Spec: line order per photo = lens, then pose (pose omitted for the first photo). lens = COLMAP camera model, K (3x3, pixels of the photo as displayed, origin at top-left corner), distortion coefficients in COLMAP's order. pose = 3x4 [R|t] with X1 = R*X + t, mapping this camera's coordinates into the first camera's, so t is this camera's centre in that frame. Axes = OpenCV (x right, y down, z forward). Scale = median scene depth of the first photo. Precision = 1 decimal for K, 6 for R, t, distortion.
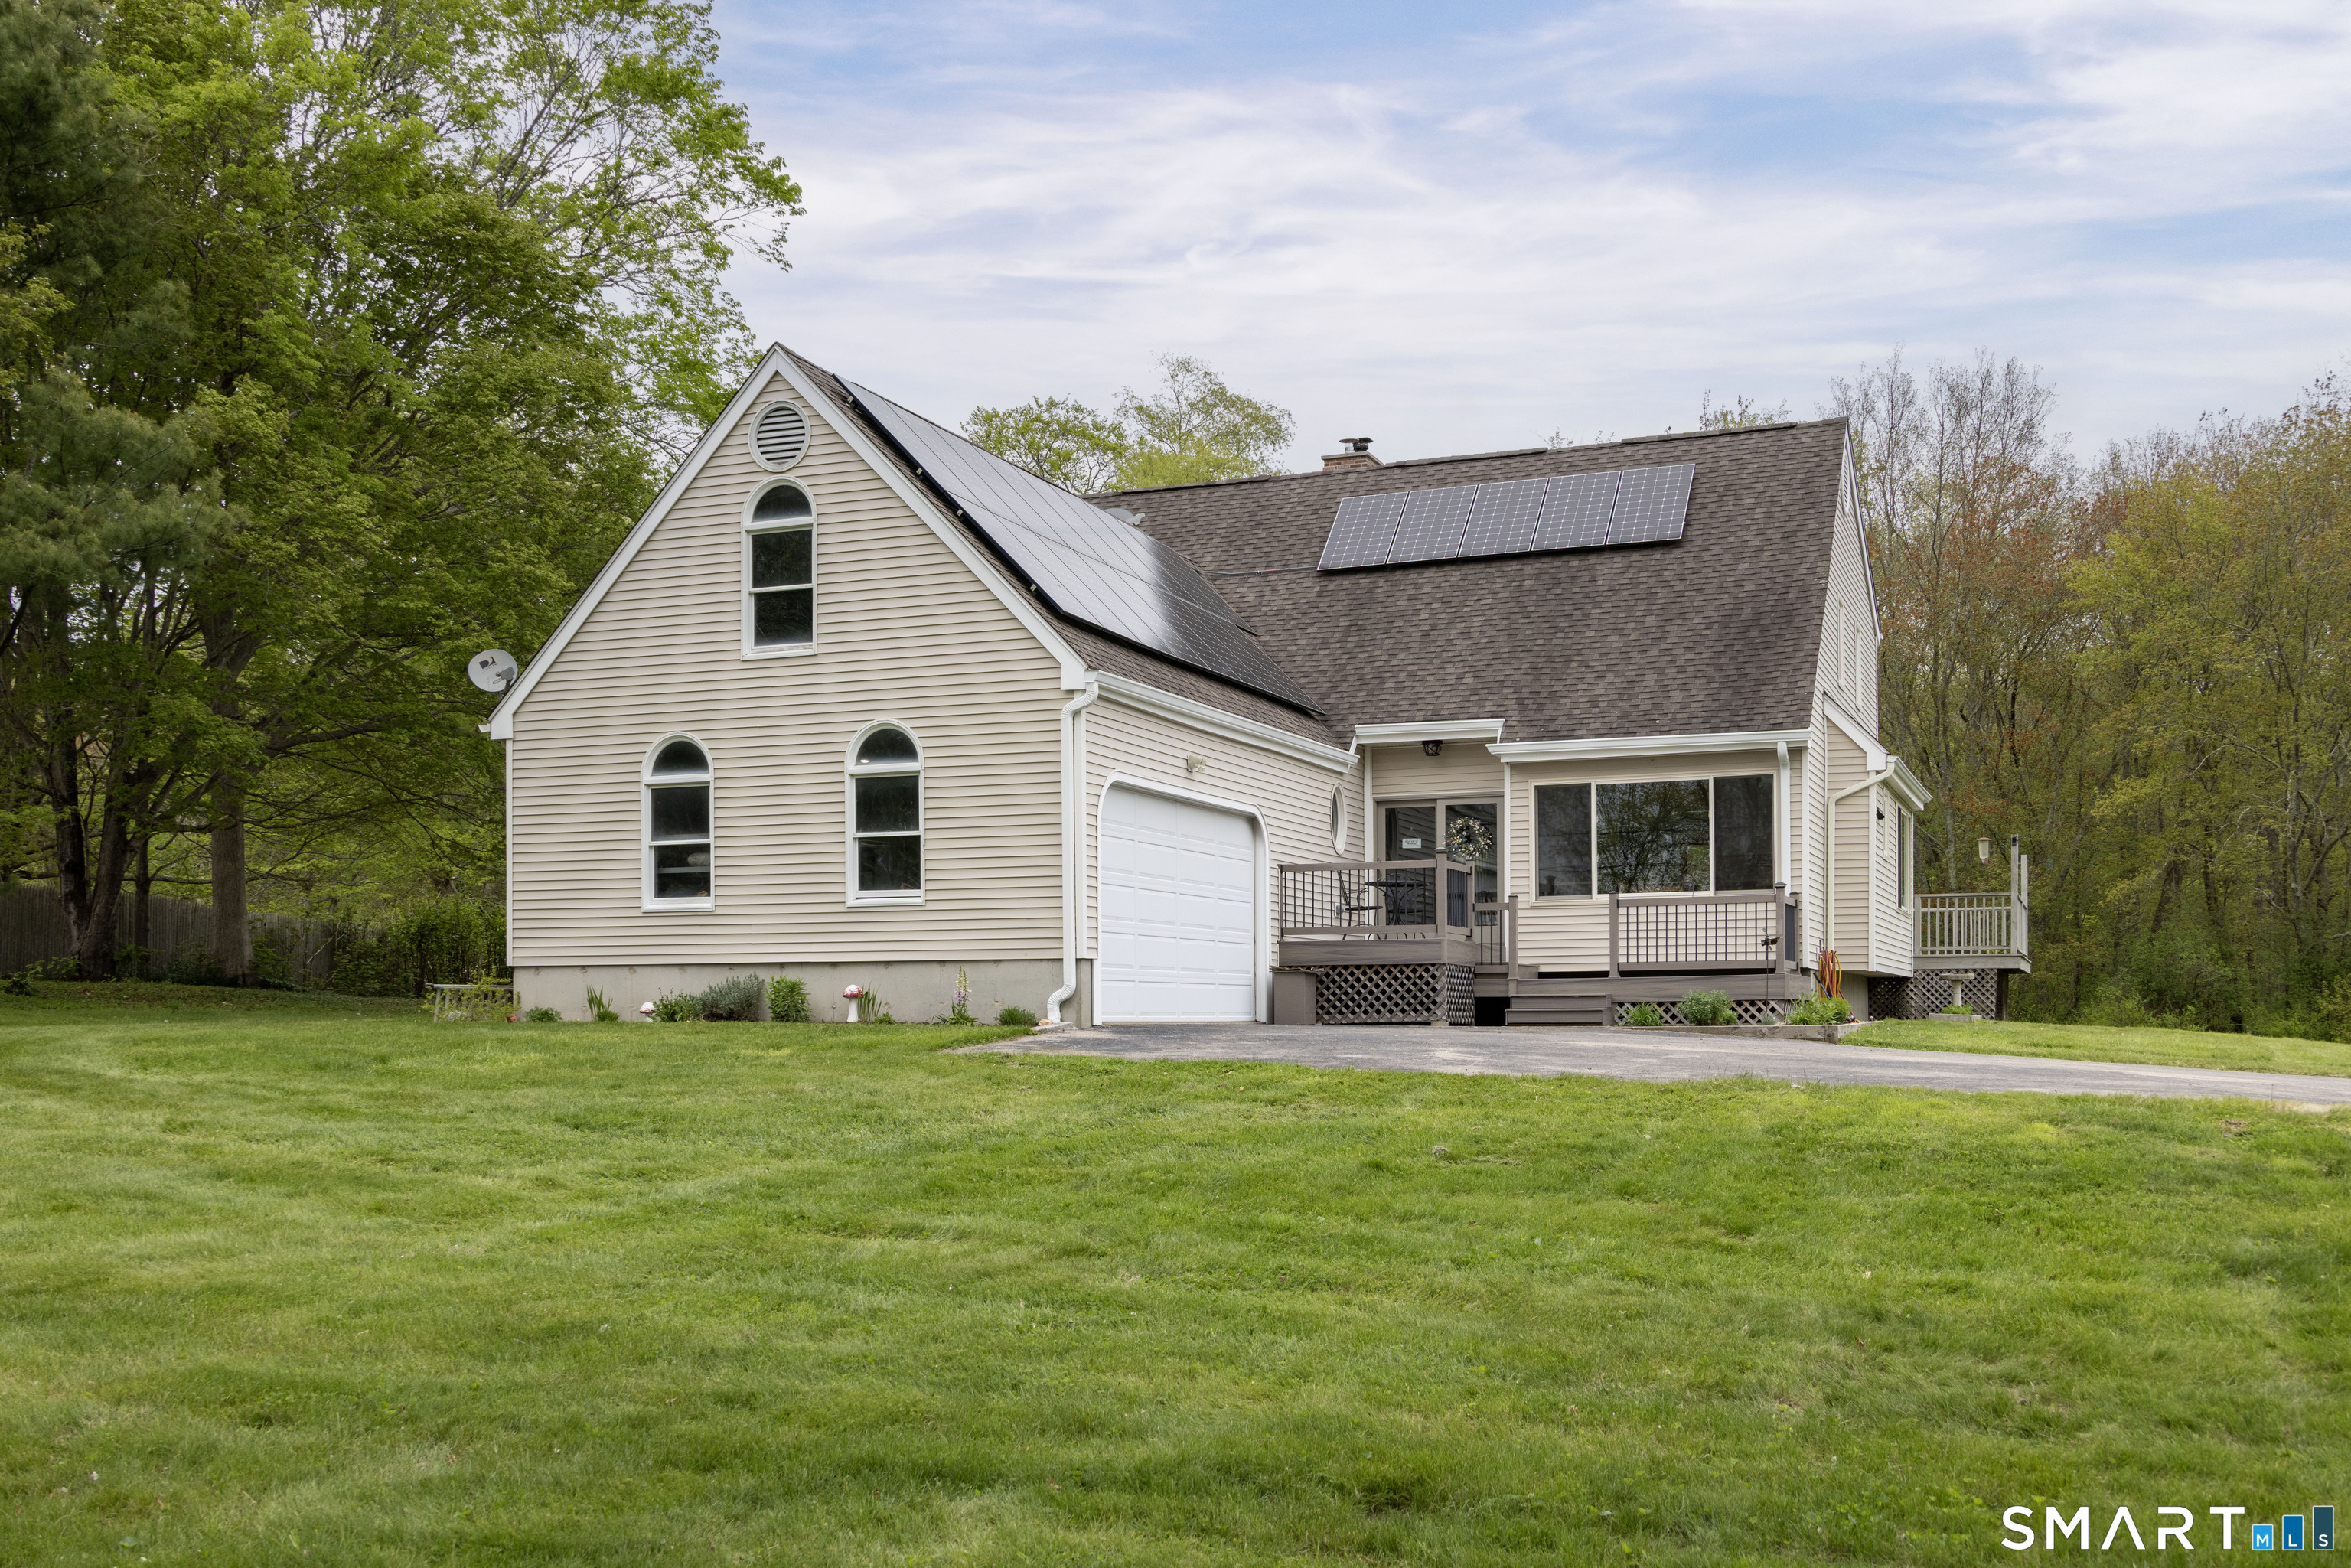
lens RADIAL K [[2365.5, 0, 1228.0], [0, 2365.5, 846.1], [0, 0, 1]] dist [0.038311, 0.000000]
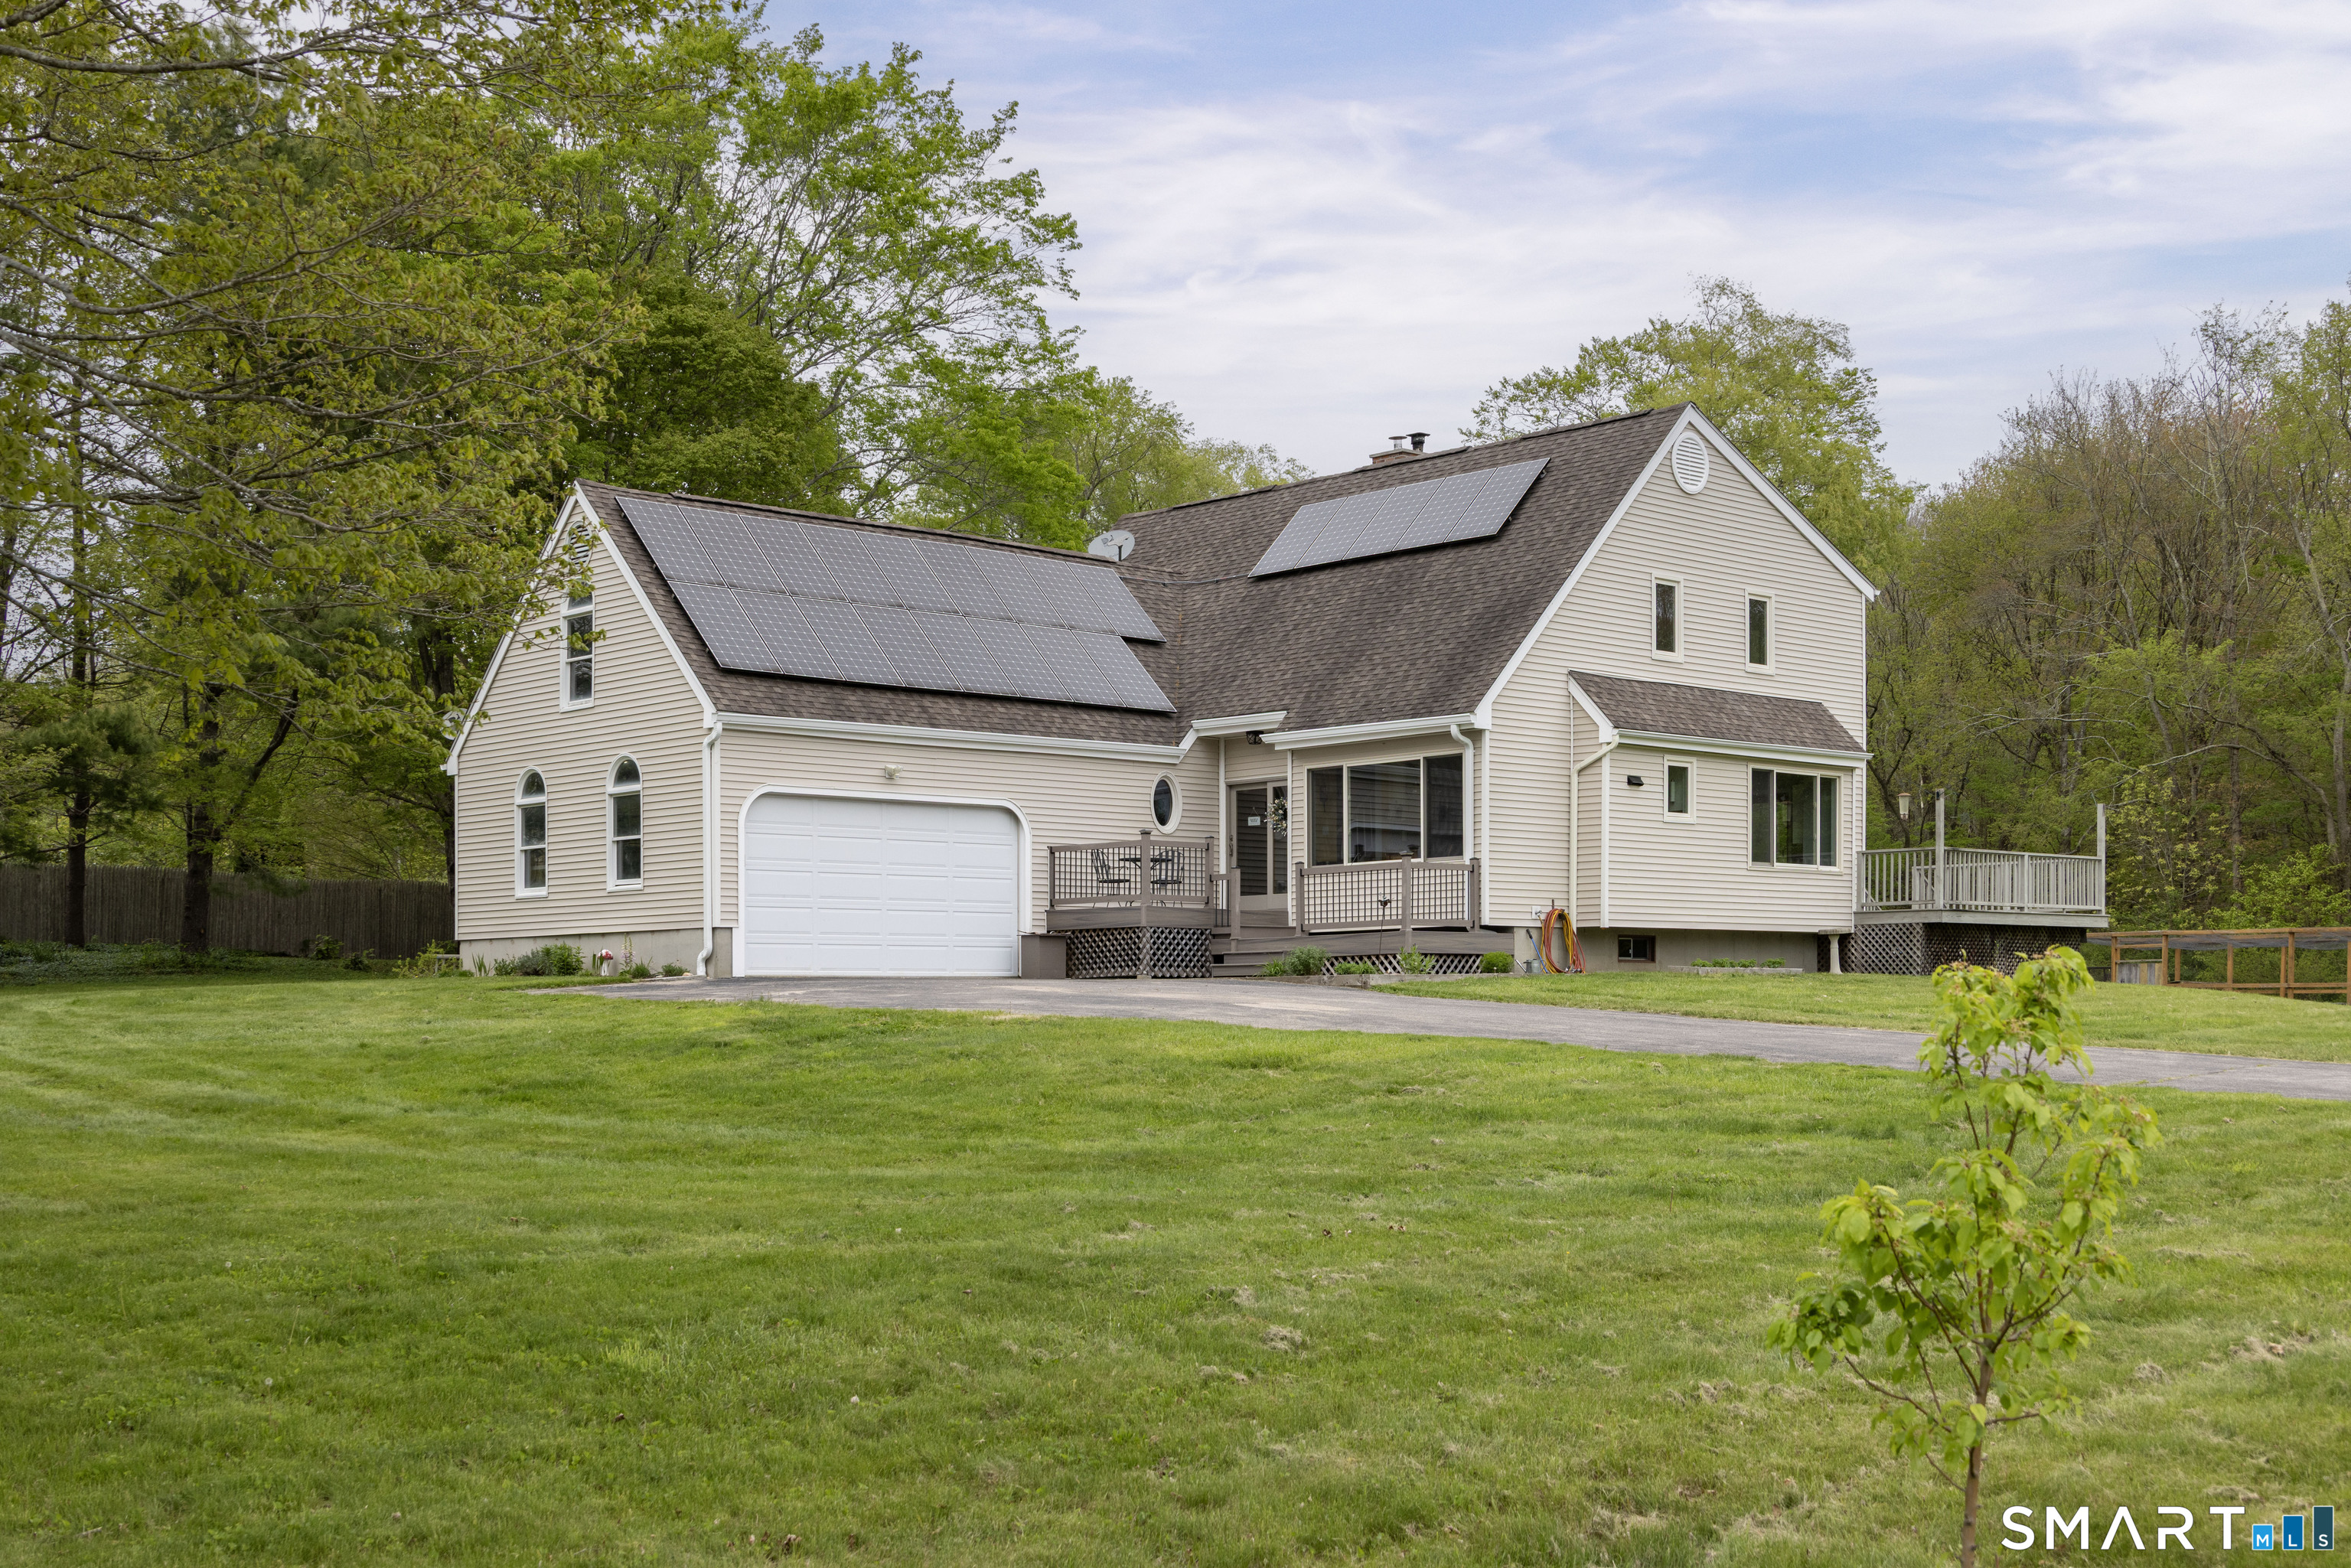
lens RADIAL K [[2843.1, 0, 1177.1], [0, 2843.1, 866.3], [0, 0, 1]] dist [-0.047667, 0.000000]
pose [[0.904407, -0.024903, -0.425944, 0.697265], [0.035068, 0.999256, 0.016038, -0.003170], [0.425227, -0.029442, 0.904608, -0.283471]]
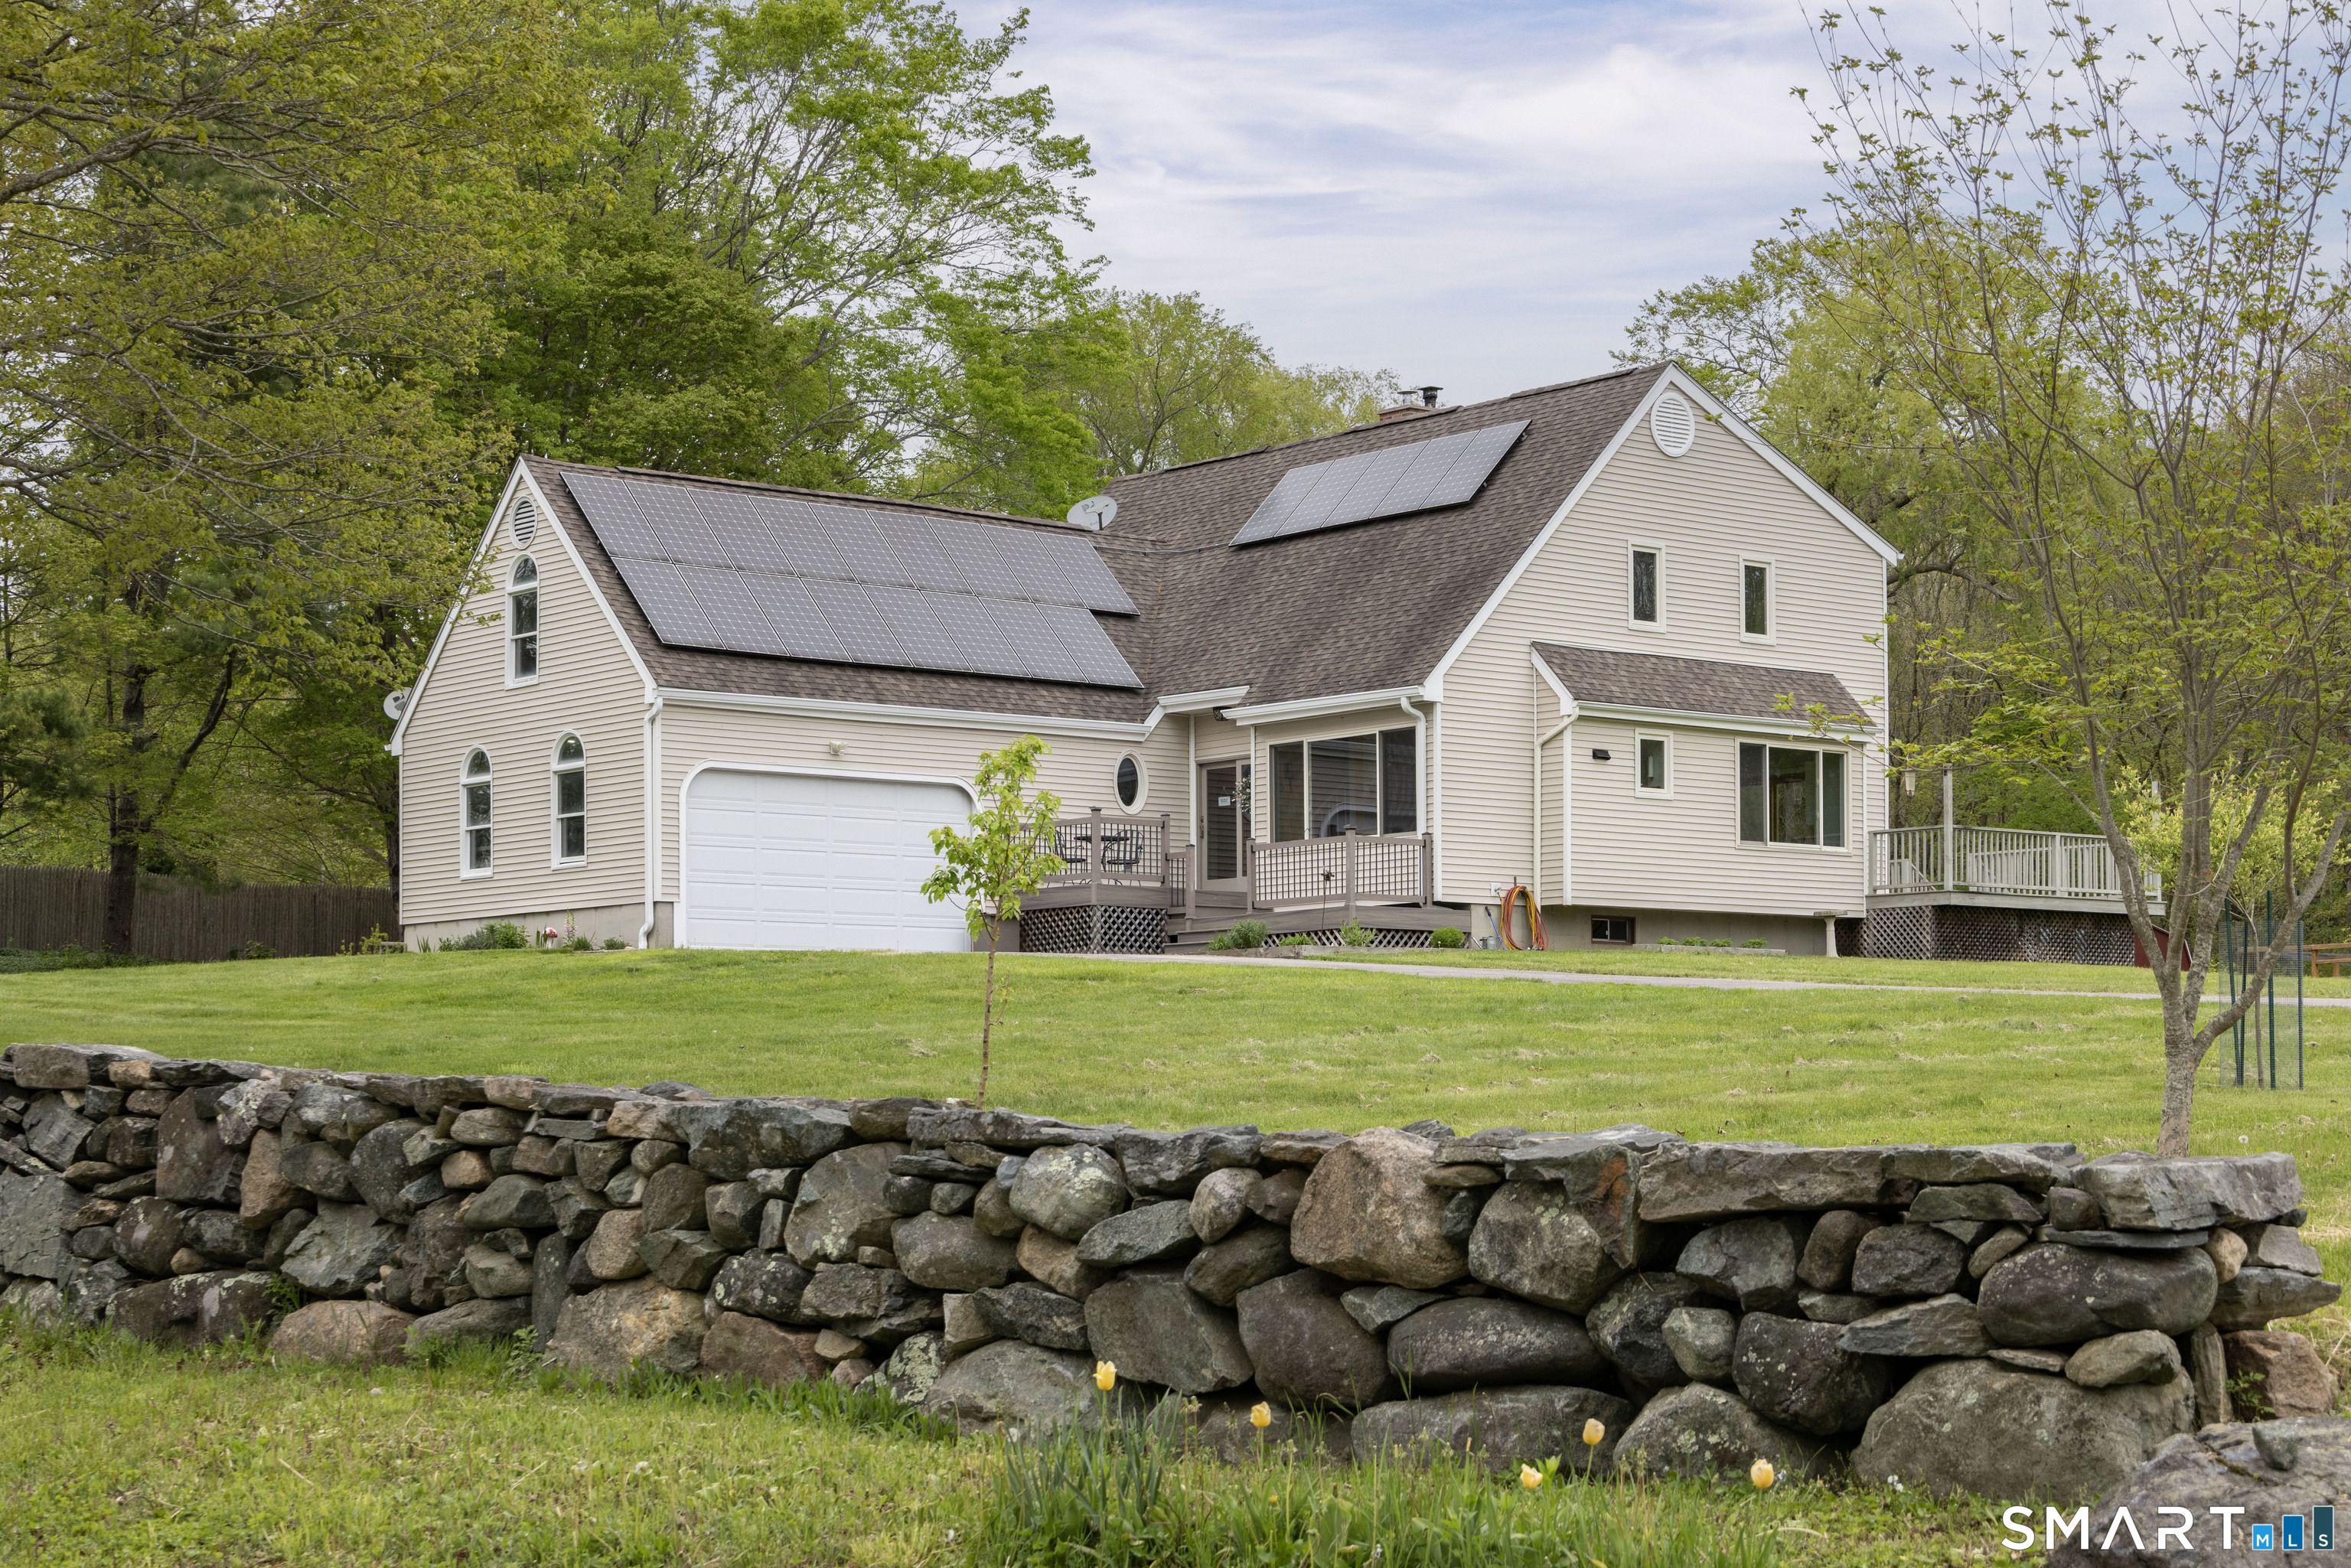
lens RADIAL K [[3909.2, 0, 1173.9], [0, 3909.2, 788.2], [0, 0, 1]] dist [-0.022030, 0.000000]
pose [[0.880648, -0.043237, -0.471794, 1.013000], [0.038506, 0.999065, -0.019683, 0.030733], [0.472204, -0.000833, 0.881489, -0.671913]]
